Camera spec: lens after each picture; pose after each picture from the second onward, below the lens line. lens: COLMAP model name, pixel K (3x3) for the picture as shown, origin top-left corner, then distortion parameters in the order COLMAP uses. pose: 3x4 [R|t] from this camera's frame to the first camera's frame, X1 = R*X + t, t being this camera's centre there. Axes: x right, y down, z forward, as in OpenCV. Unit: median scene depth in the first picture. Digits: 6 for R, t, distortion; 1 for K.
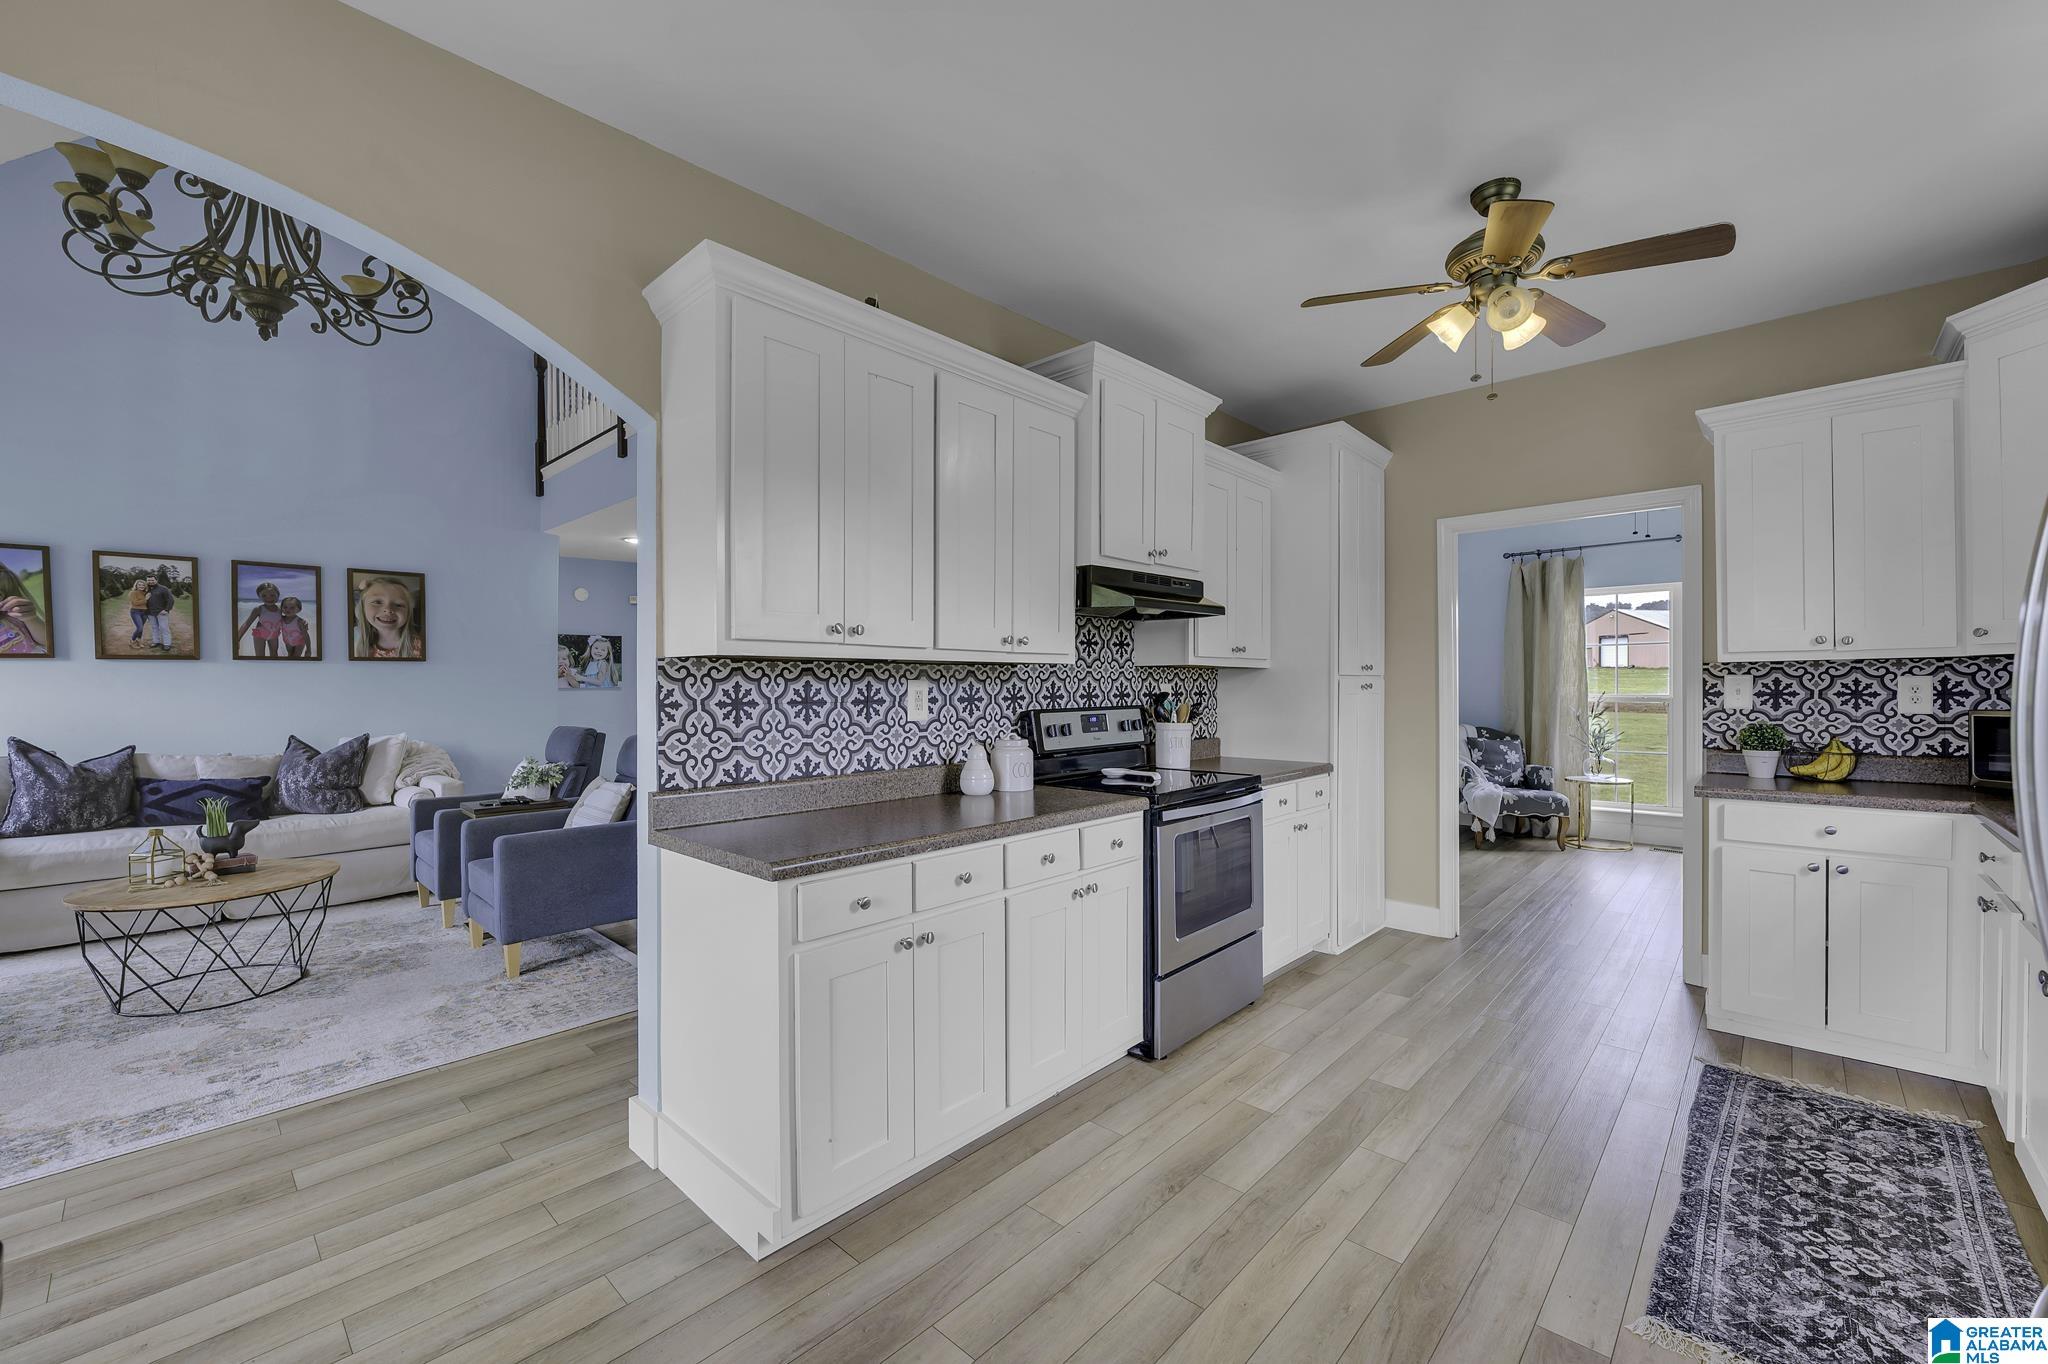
lens RADIAL K [[837.2, 0, 1024.0], [0, 837.2, 682.0], [0, 0, 1]] dist [-0.001515, 0.000062]
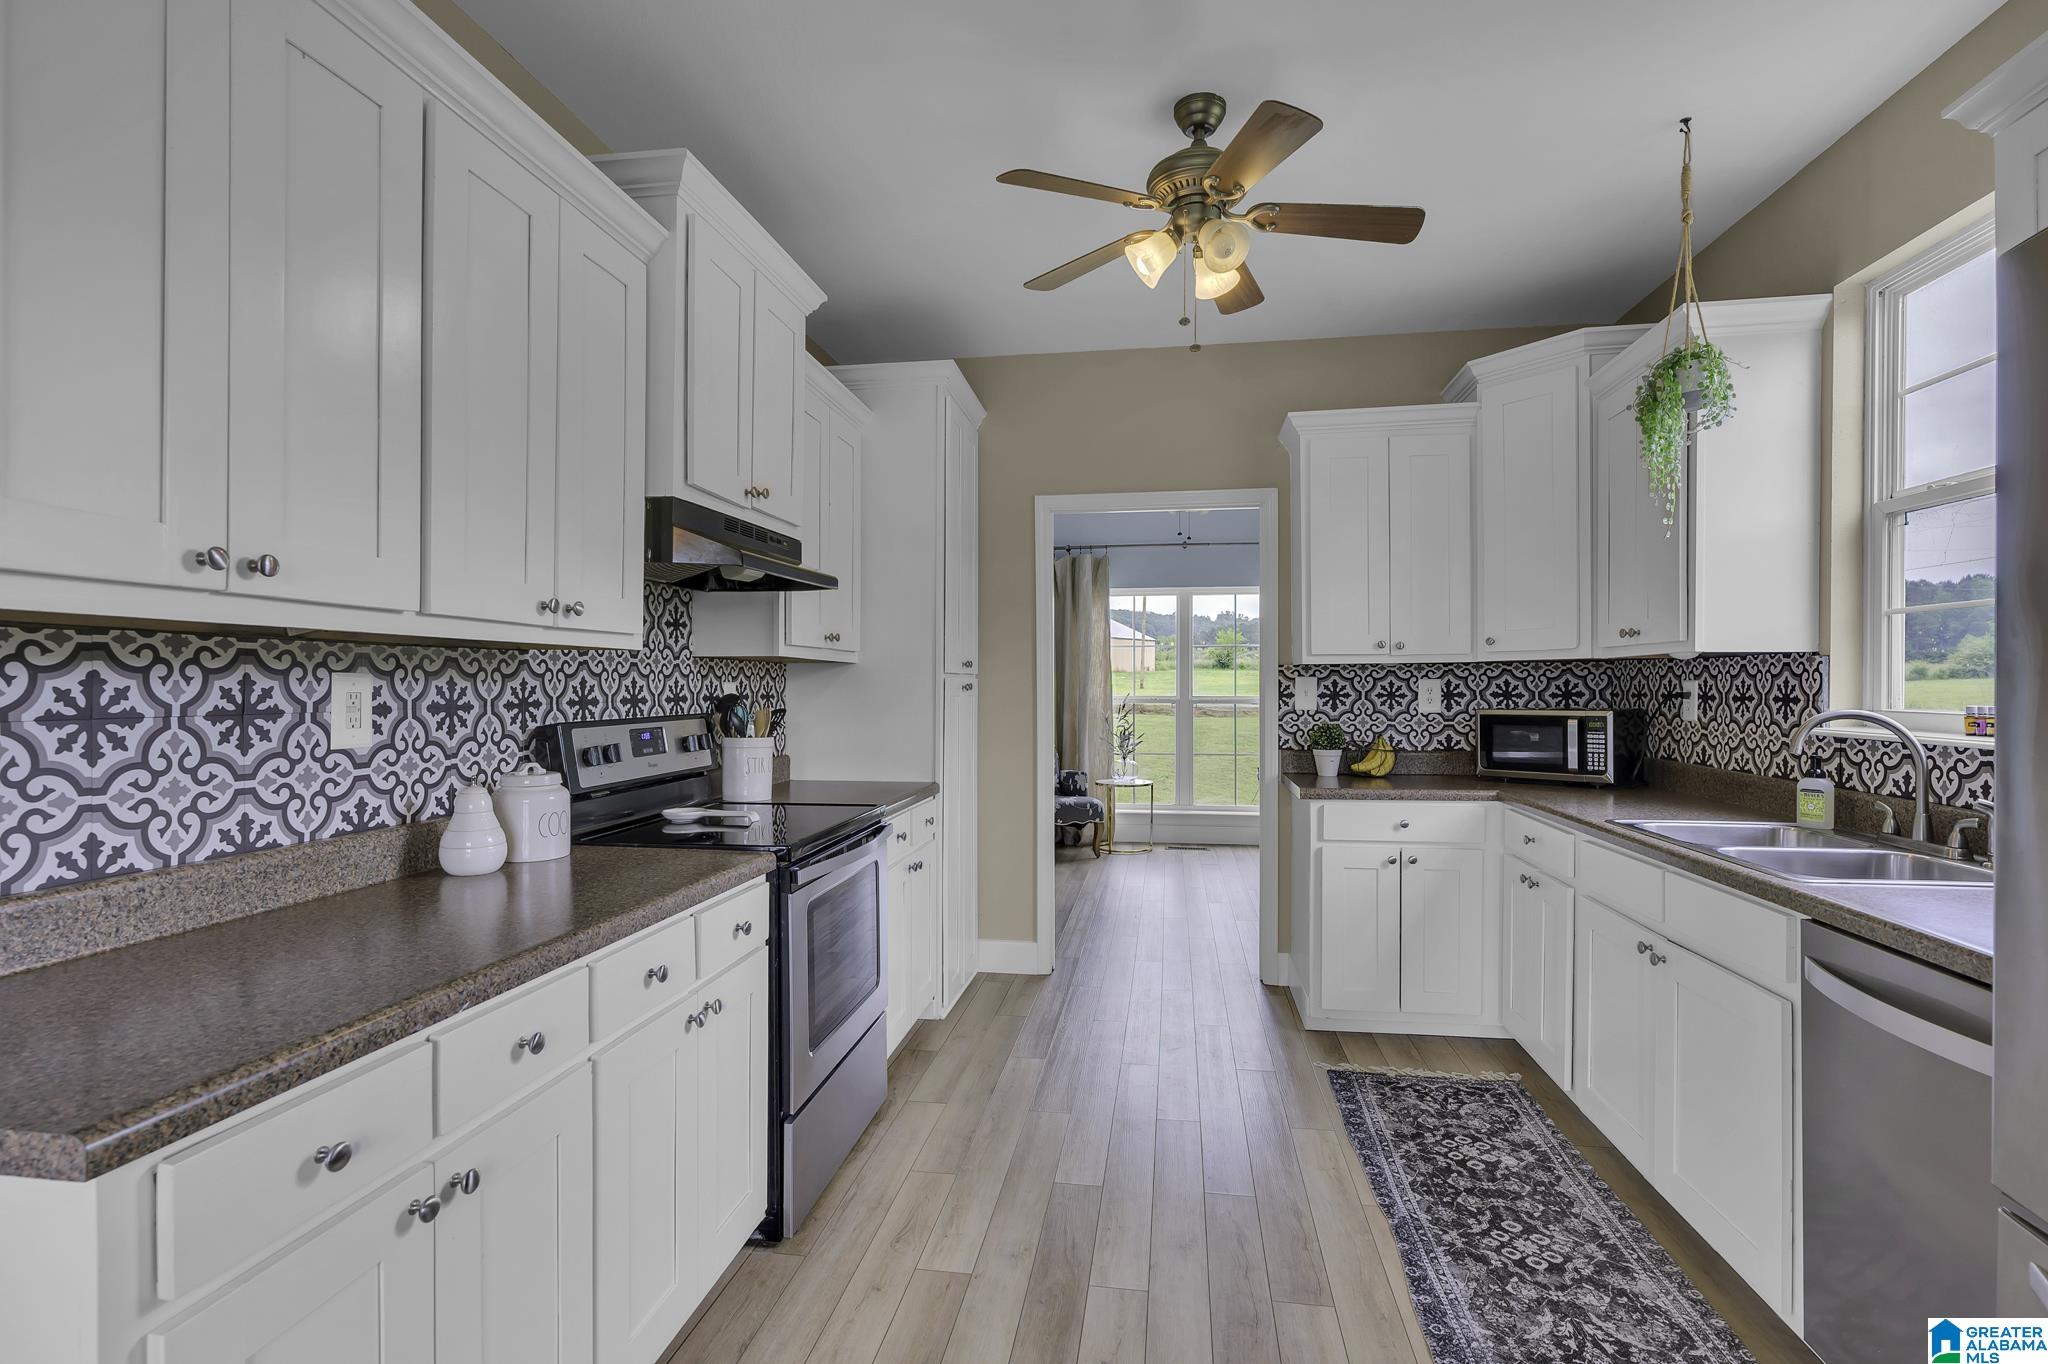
lens RADIAL K [[981.1, 0, 1039.2], [0, 981.1, 684.6], [0, 0, 1]] dist [0.000628, 0.000059]
pose [[0.824018, 0.004305, 0.566547, -0.115355], [-0.005592, 0.999984, 0.000536, 0.002453], [-0.566536, -0.003610, 0.824029, 0.220016]]
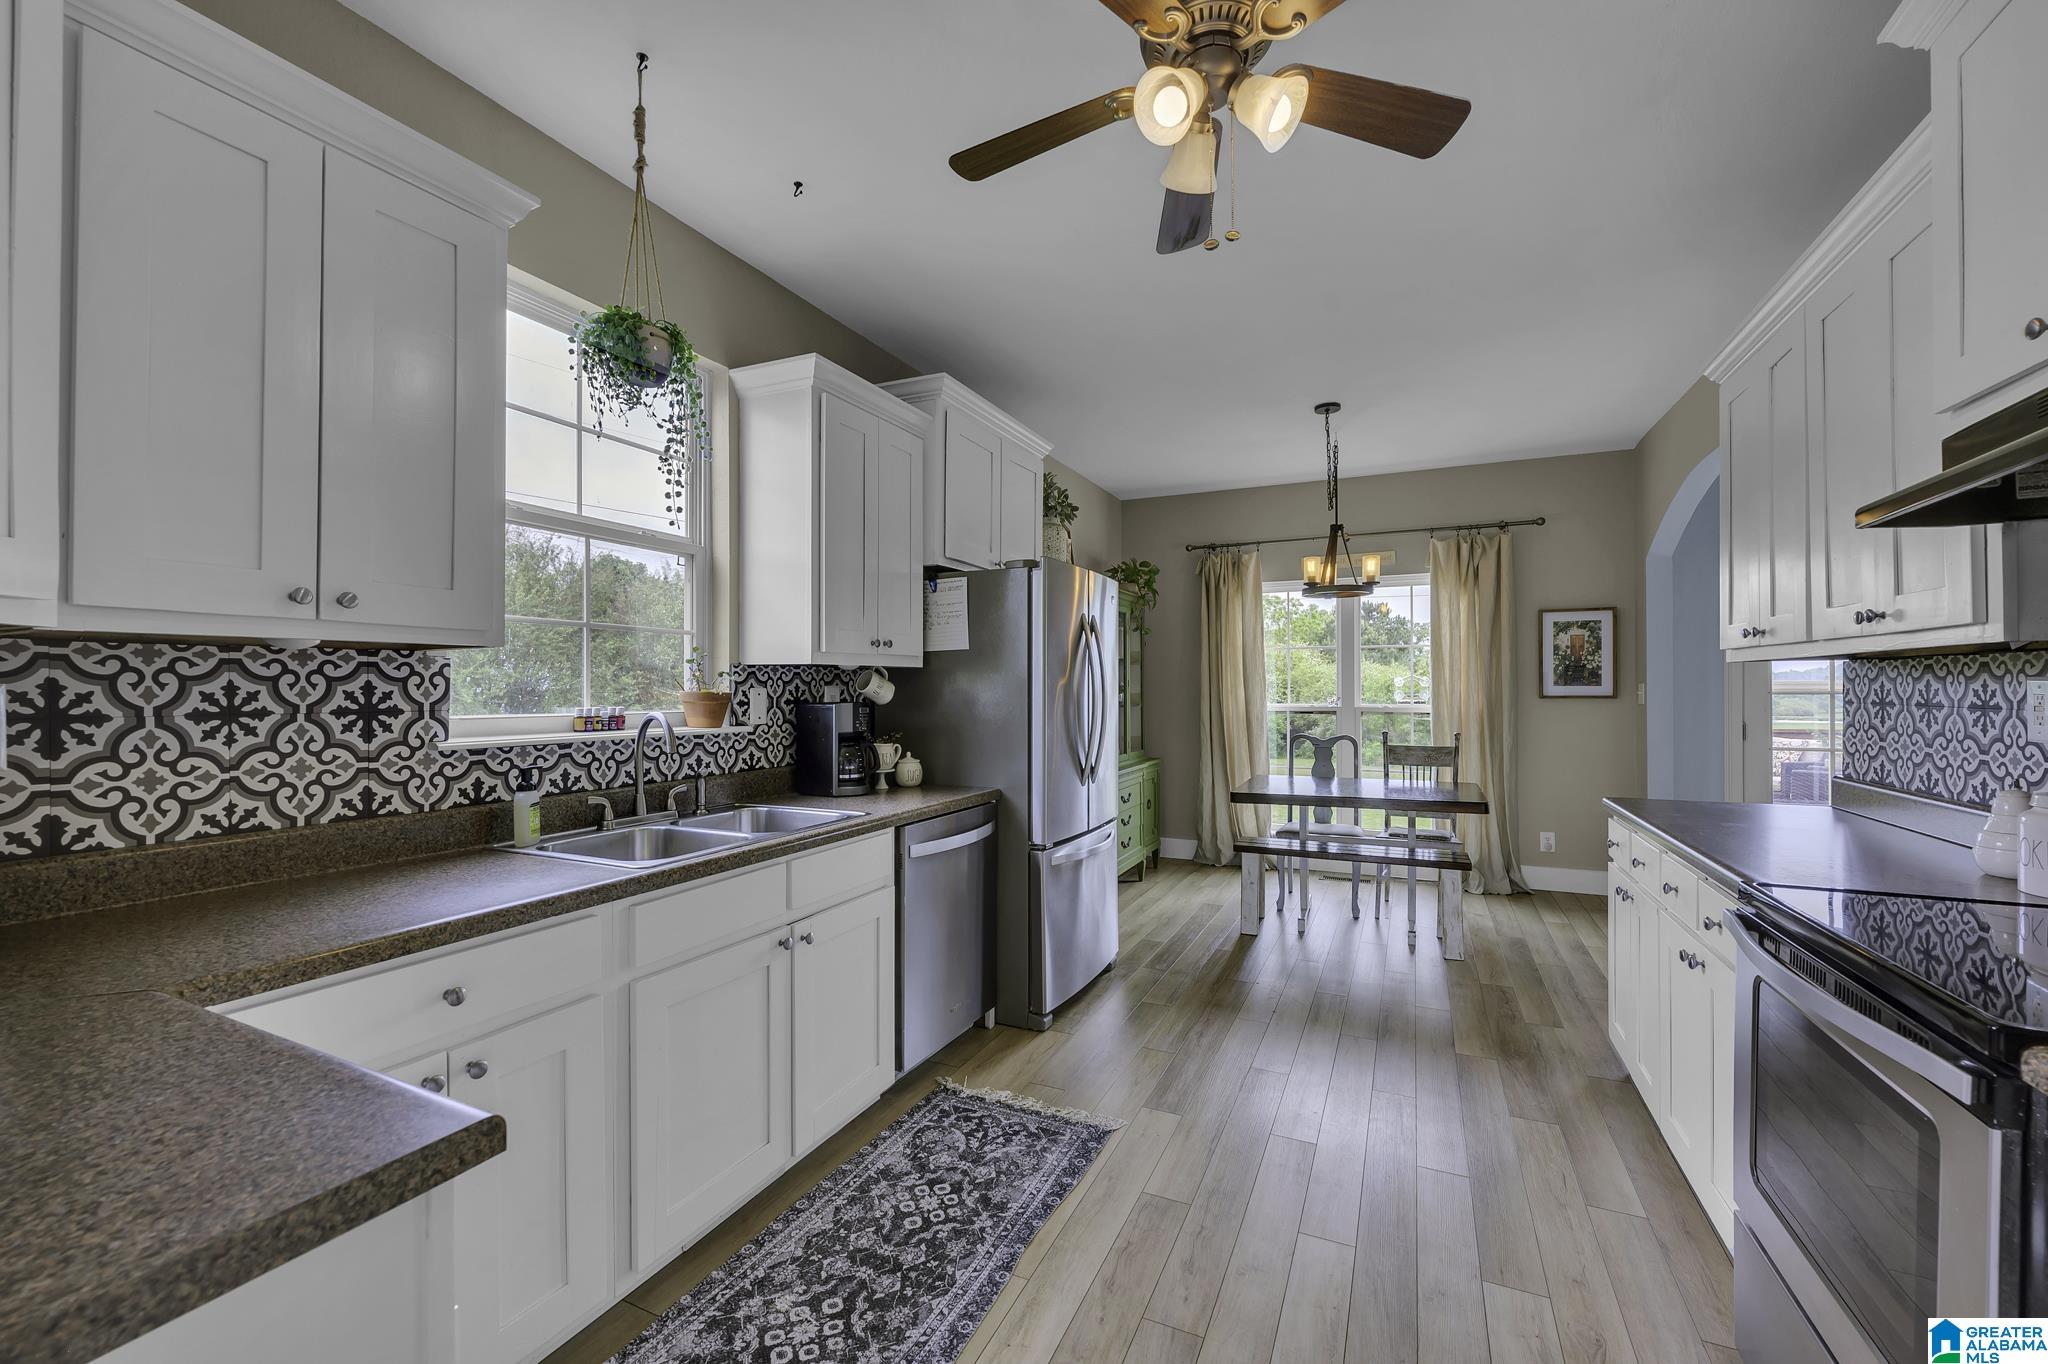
lens RADIAL K [[837.2, 0, 1024.0], [0, 837.2, 682.0], [0, 0, 1]] dist [-0.001515, 0.000062]
pose [[-0.953353, 0.004736, -0.301820, 0.737844], [0.007826, 0.999929, -0.009029, 0.001245], [0.301755, -0.010970, -0.953322, 1.304074]]
